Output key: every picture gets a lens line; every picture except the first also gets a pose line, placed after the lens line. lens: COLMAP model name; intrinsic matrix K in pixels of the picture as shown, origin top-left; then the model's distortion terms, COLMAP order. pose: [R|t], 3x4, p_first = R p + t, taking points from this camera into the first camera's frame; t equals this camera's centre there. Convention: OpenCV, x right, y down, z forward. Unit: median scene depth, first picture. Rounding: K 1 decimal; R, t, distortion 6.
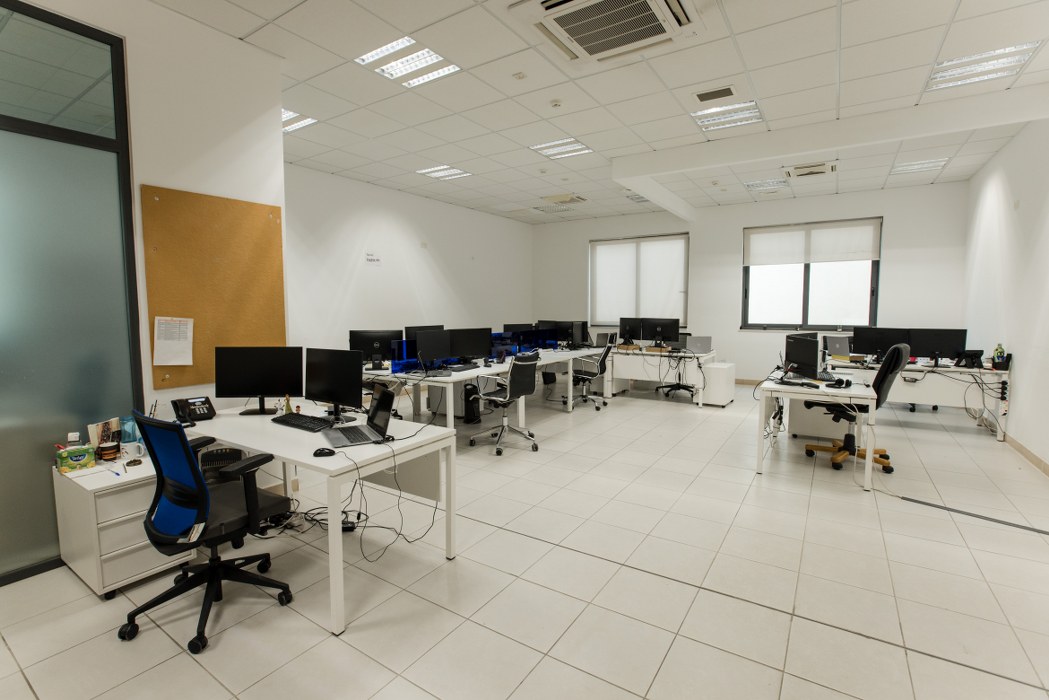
lens RADIAL K [[486.3, 0, 524.5], [0, 486.3, 350.0], [0, 0, 1]] dist [-0.055685, 0.020798]
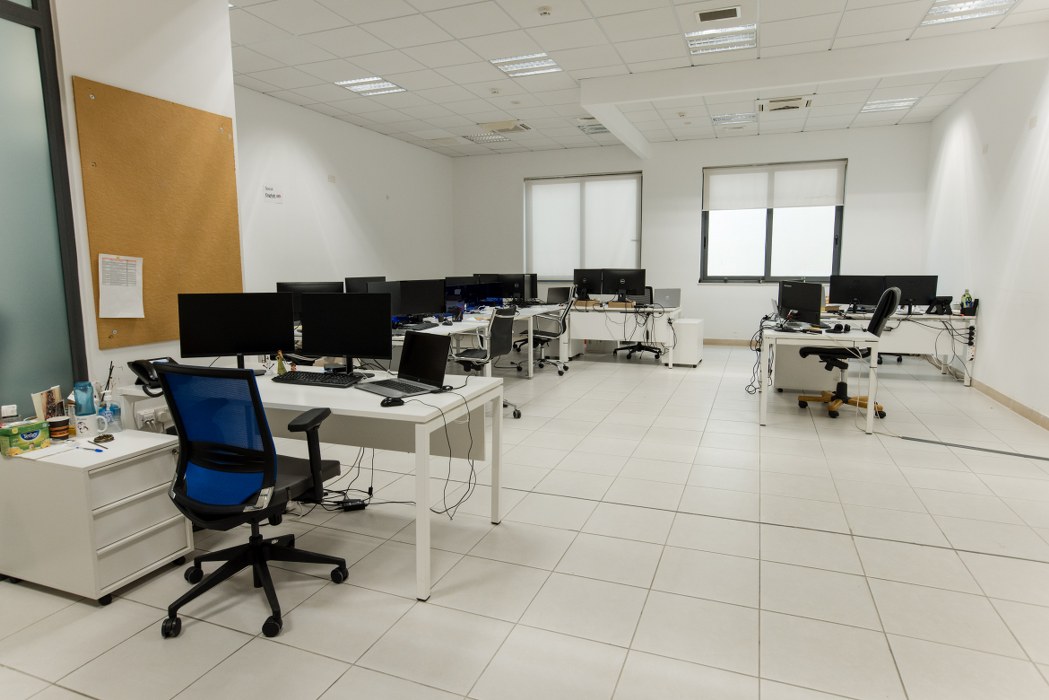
lens RADIAL K [[606.6, 0, 524.5], [0, 606.6, 350.0], [0, 0, 1]] dist [-0.052604, 0.046189]
pose [[0.978232, -0.032199, 0.205003, -0.129505], [0.021997, 0.998413, 0.051850, 0.021034], [-0.206347, -0.046212, 0.977387, -0.040909]]
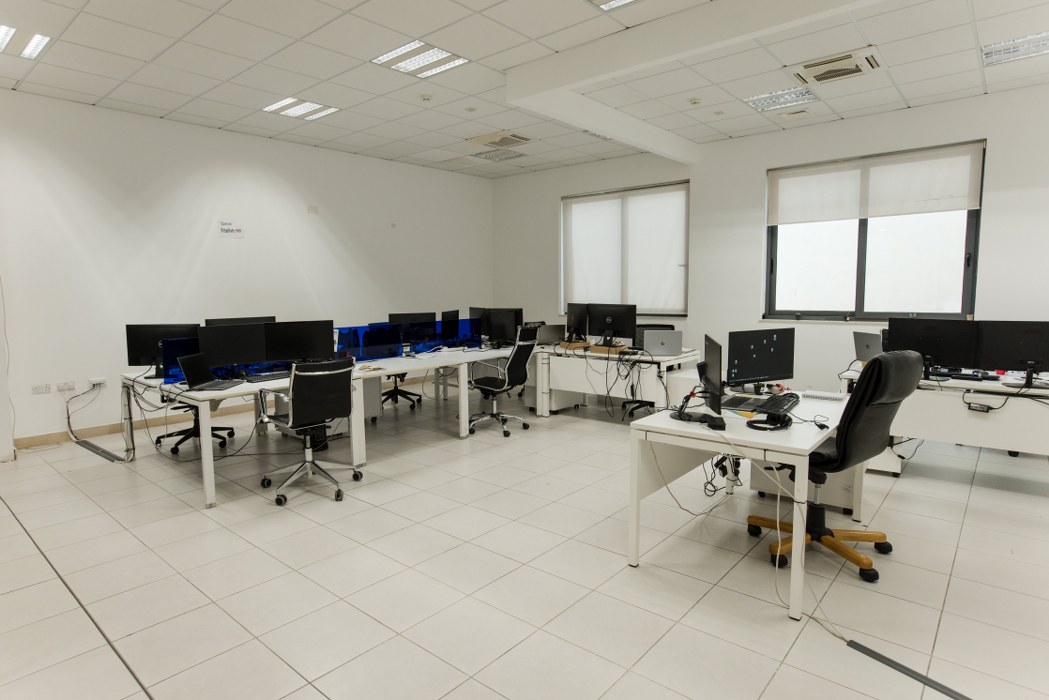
lens RADIAL K [[593.1, 0, 495.7], [0, 593.1, 345.7], [0, 0, 1]] dist [-0.048621, 0.032390]
pose [[0.987923, 0.005621, -0.154842, 0.259841], [-0.004085, 0.999939, 0.010237, -0.015051], [0.154890, -0.009480, 0.987886, 0.148123]]
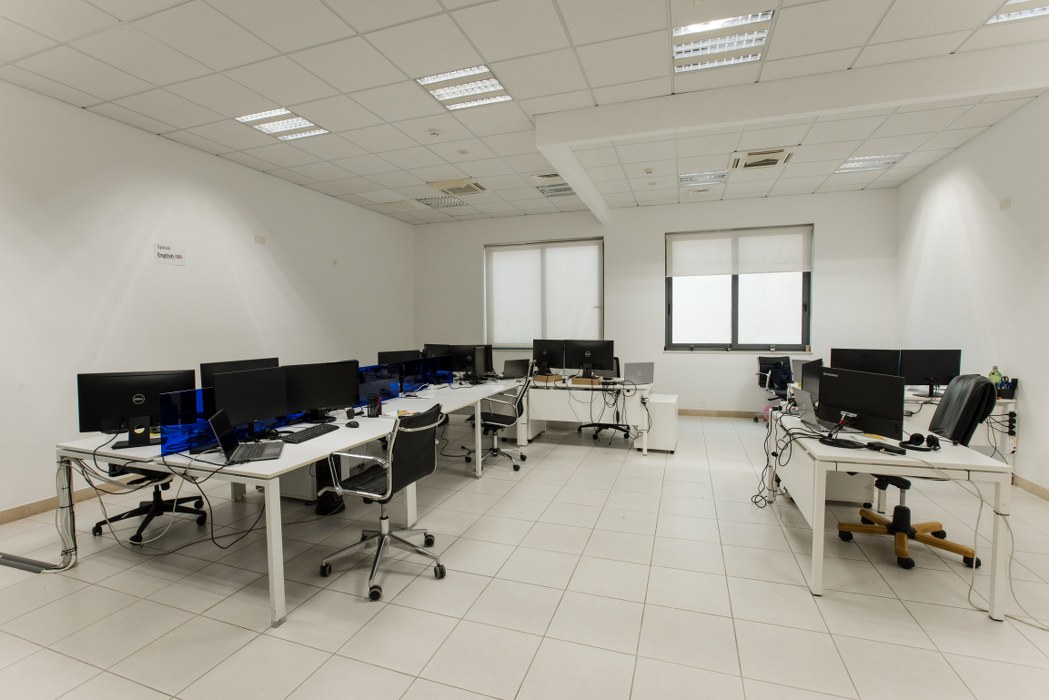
lens RADIAL K [[482.4, 0, 519.6], [0, 482.4, 347.1], [0, 0, 1]] dist [-0.058828, 0.022285]
pose [[0.970085, -0.016292, 0.242219, -0.013015], [0.026521, 0.998886, -0.039030, -0.028492], [-0.241313, 0.044286, 0.969436, 0.295546]]
